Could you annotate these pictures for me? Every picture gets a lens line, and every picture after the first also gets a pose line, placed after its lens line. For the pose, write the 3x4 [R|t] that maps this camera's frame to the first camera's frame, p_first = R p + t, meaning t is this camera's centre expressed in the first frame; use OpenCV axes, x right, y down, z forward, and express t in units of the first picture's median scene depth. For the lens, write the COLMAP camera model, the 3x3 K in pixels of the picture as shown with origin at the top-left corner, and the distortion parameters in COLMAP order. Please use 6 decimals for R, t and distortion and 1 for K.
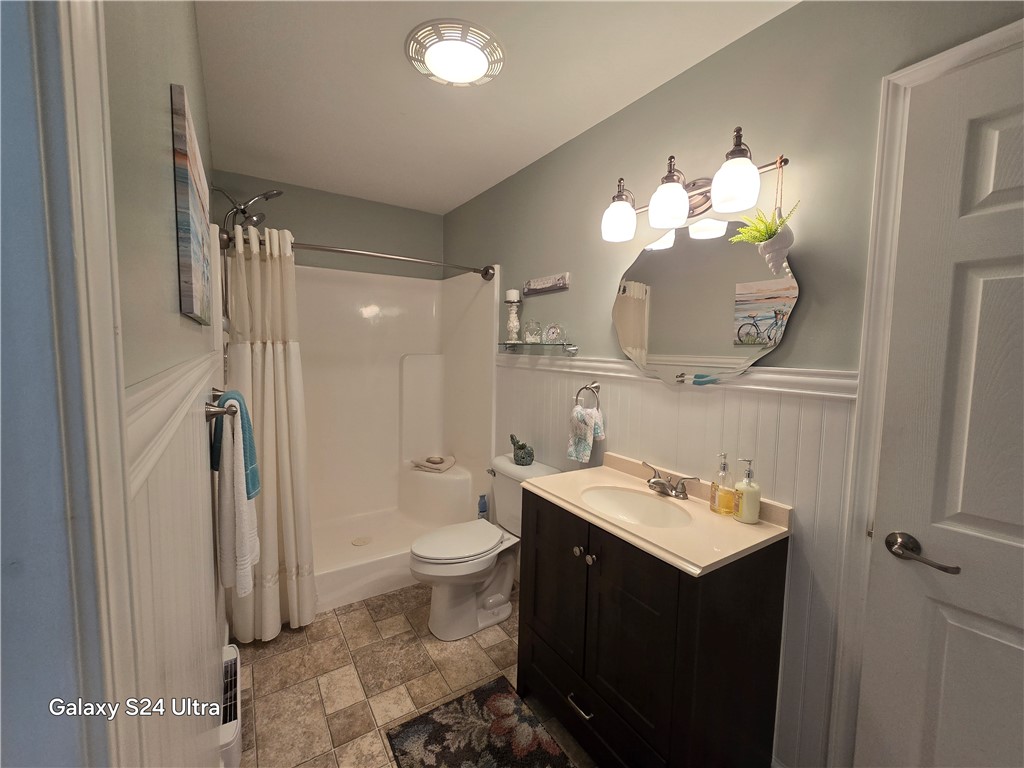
lens RADIAL K [[422.6, 0, 511.0], [0, 422.6, 382.9], [0, 0, 1]] dist [-0.002228, 0.001208]
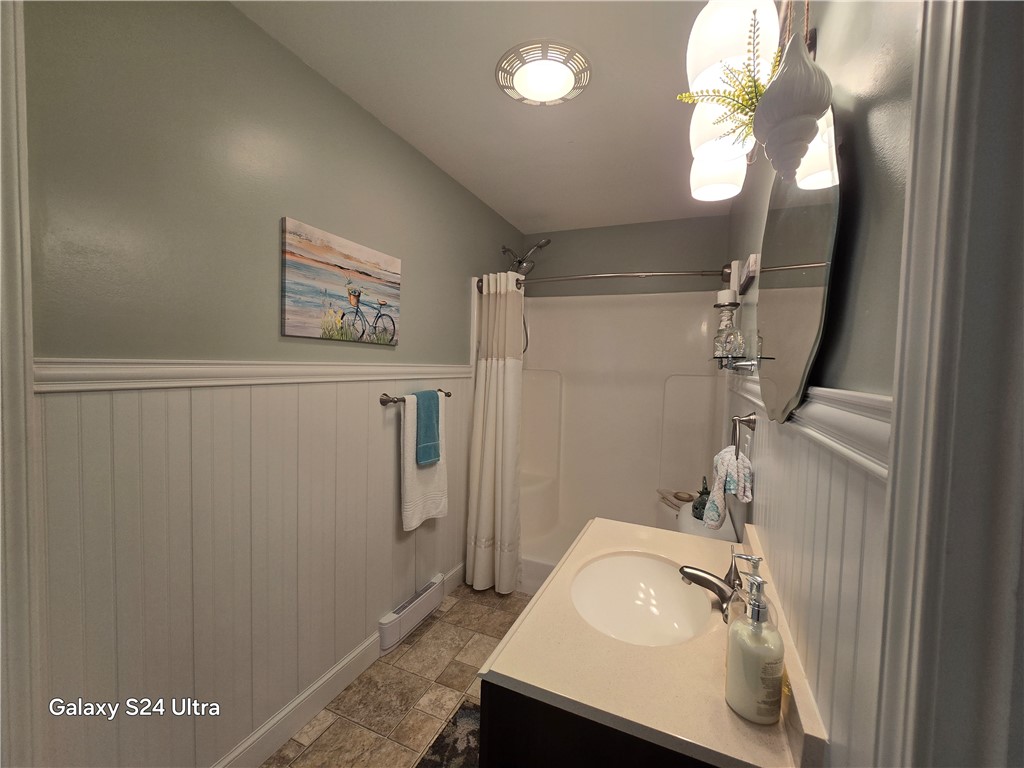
lens RADIAL K [[422.6, 0, 512.9], [0, 422.6, 383.4], [0, 0, 1]] dist [-0.002228, 0.001208]
pose [[0.552655, 0.035130, -0.832670, 0.626347], [-0.088645, 0.995921, -0.016818, -0.005344], [0.828683, 0.083107, 0.553515, 0.381773]]
